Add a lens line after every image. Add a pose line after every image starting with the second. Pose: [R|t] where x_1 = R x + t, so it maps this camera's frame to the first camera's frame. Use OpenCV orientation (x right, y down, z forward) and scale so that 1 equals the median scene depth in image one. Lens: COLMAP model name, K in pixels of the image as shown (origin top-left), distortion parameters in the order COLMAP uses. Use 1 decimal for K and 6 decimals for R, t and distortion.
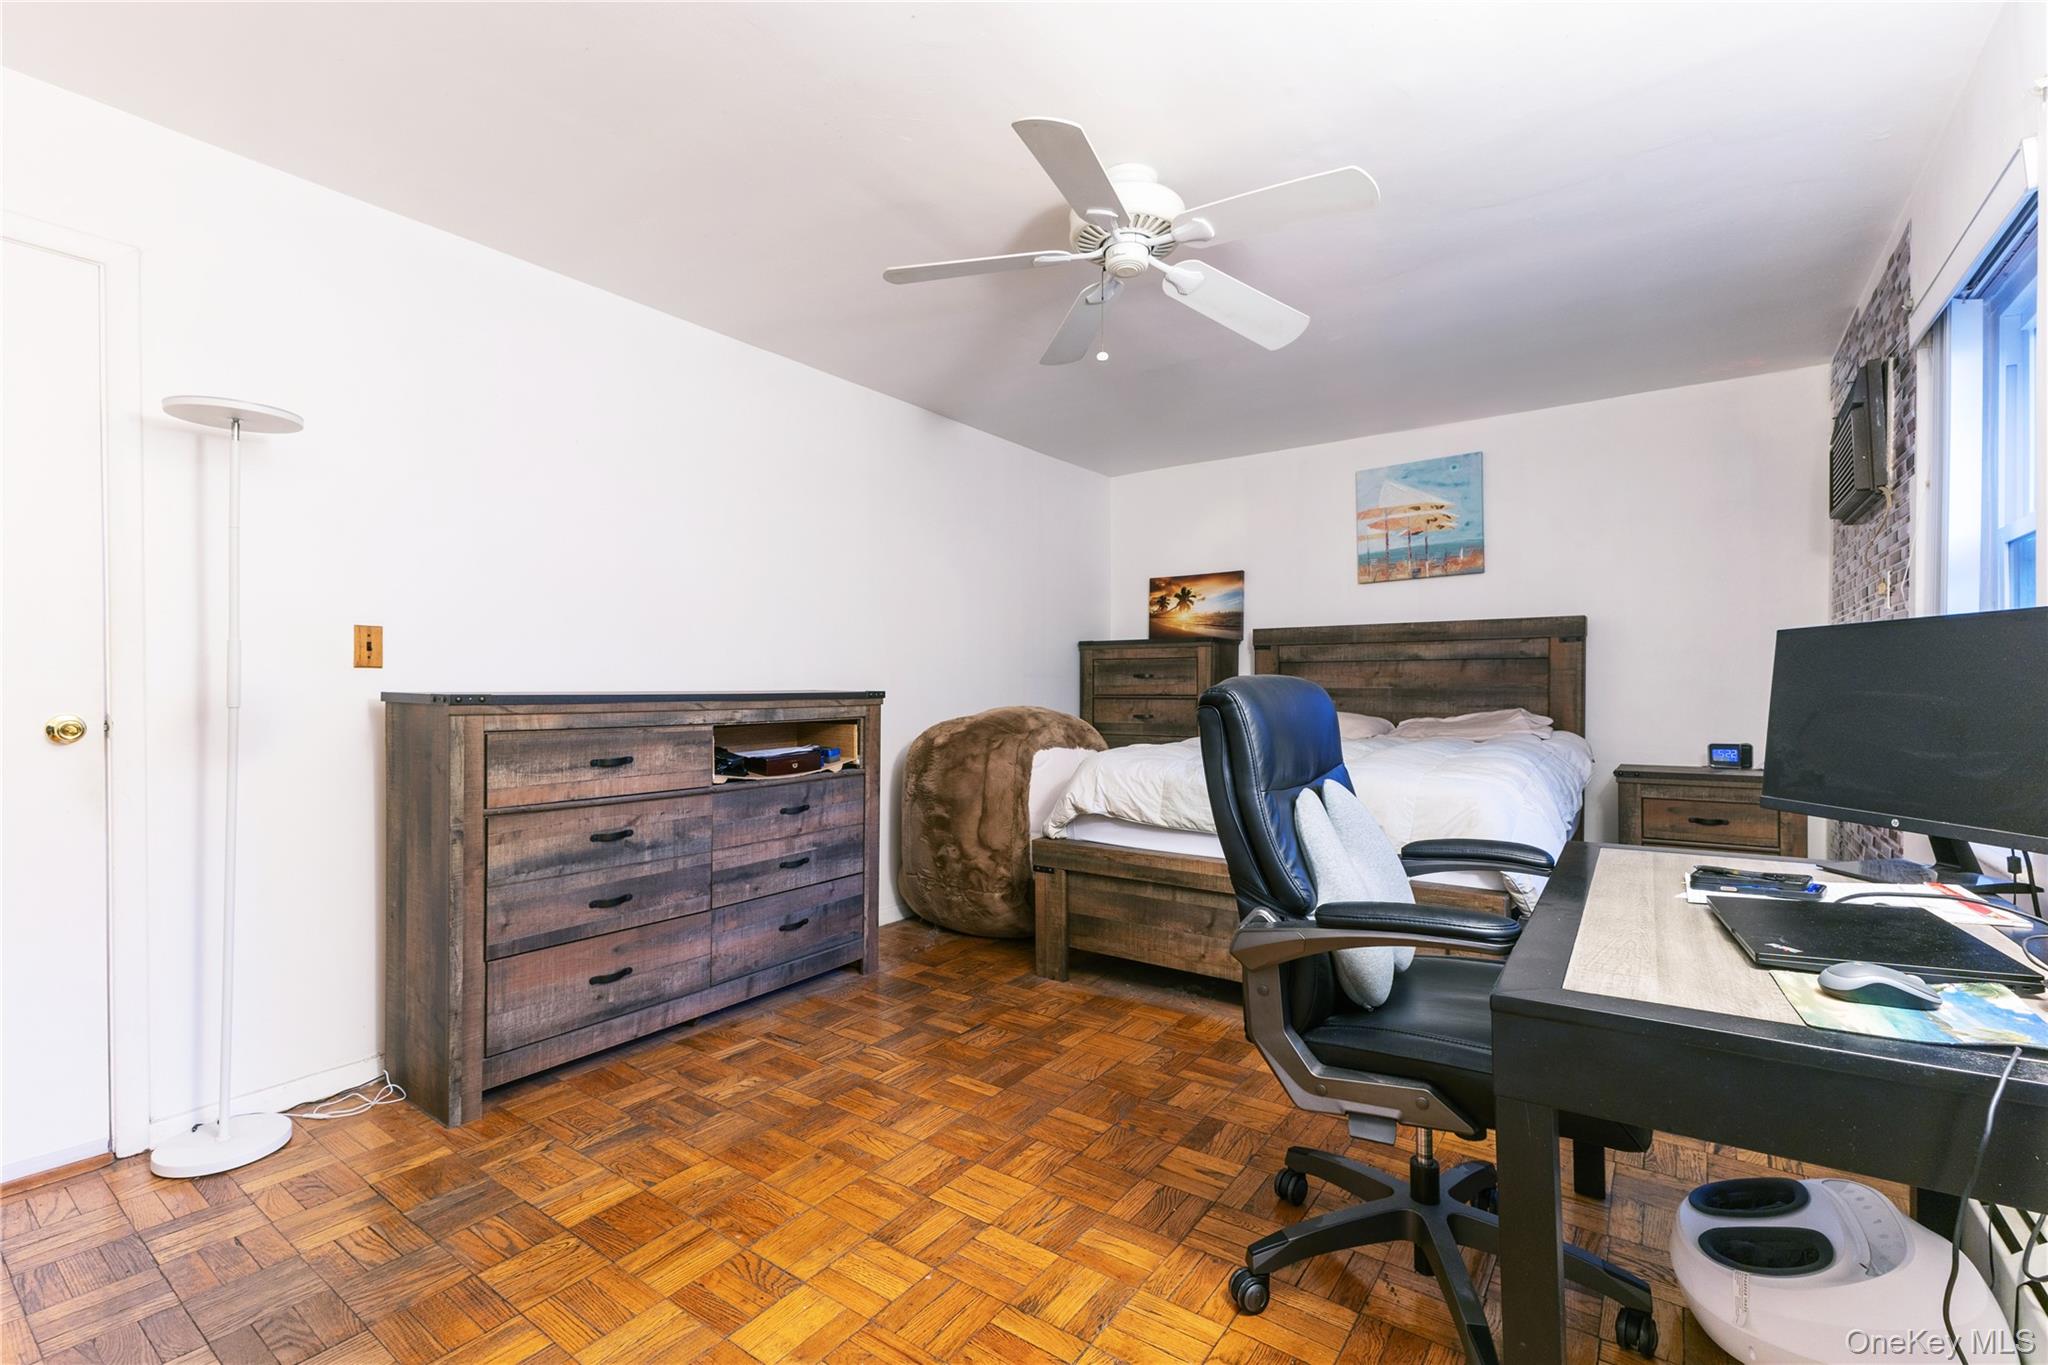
lens RADIAL K [[897.2, 0, 1027.2], [0, 897.2, 693.8], [0, 0, 1]] dist [-0.001162, 0.000146]
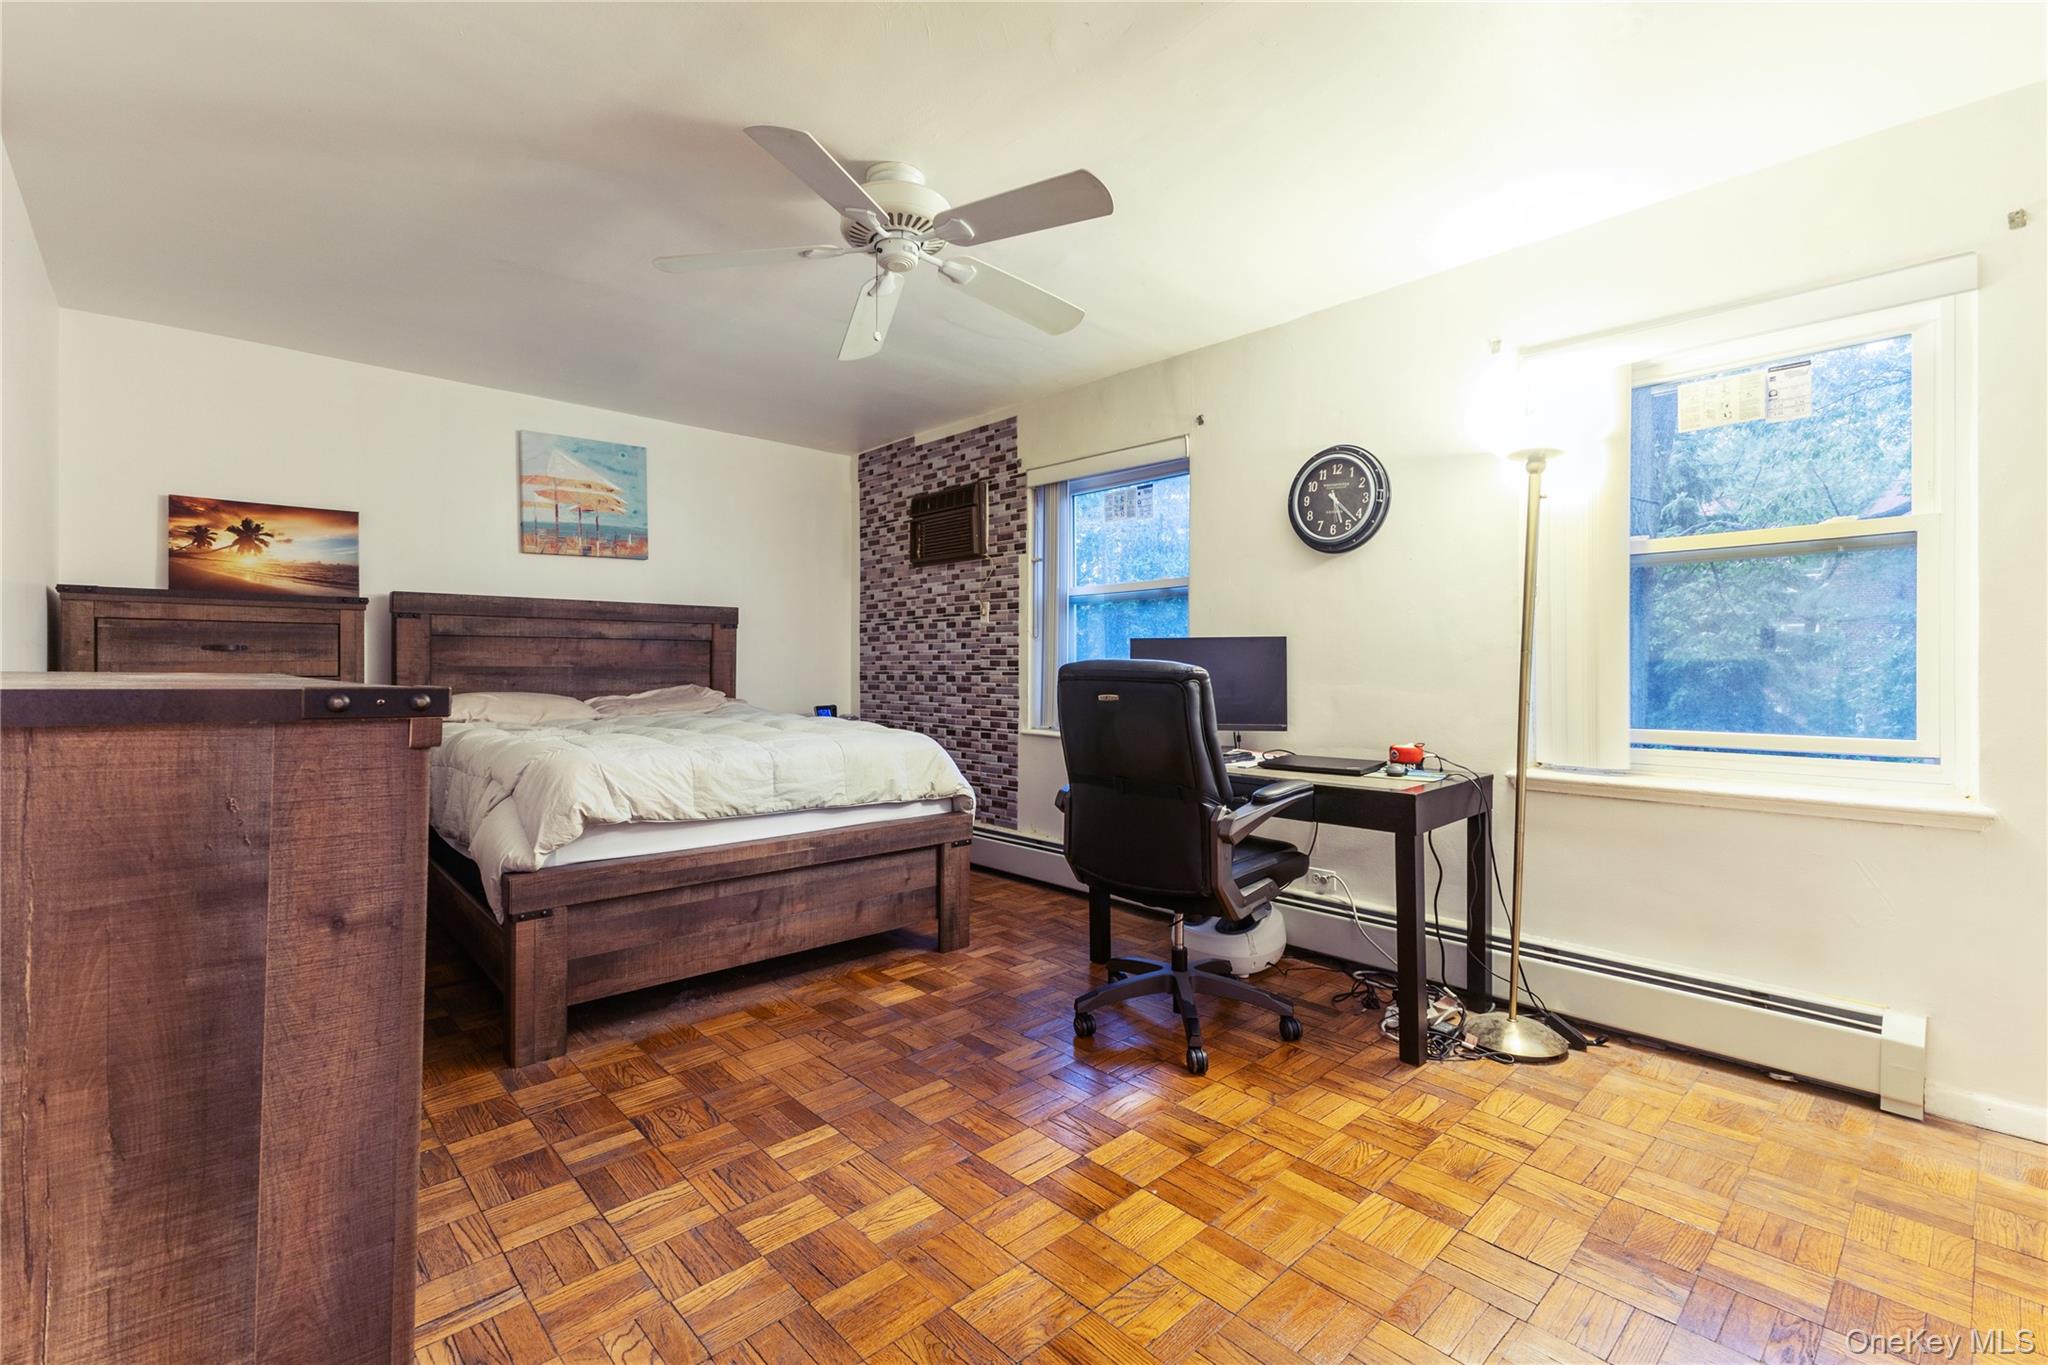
lens RADIAL K [[885.4, 0, 1031.9], [0, 885.4, 660.0], [0, 0, 1]] dist [-0.000437, 0.000300]
pose [[0.190026, 0.007602, 0.981750, -0.445761], [0.005340, 0.999947, -0.008777, -0.002315], [-0.981765, 0.006911, 0.189975, 0.337421]]
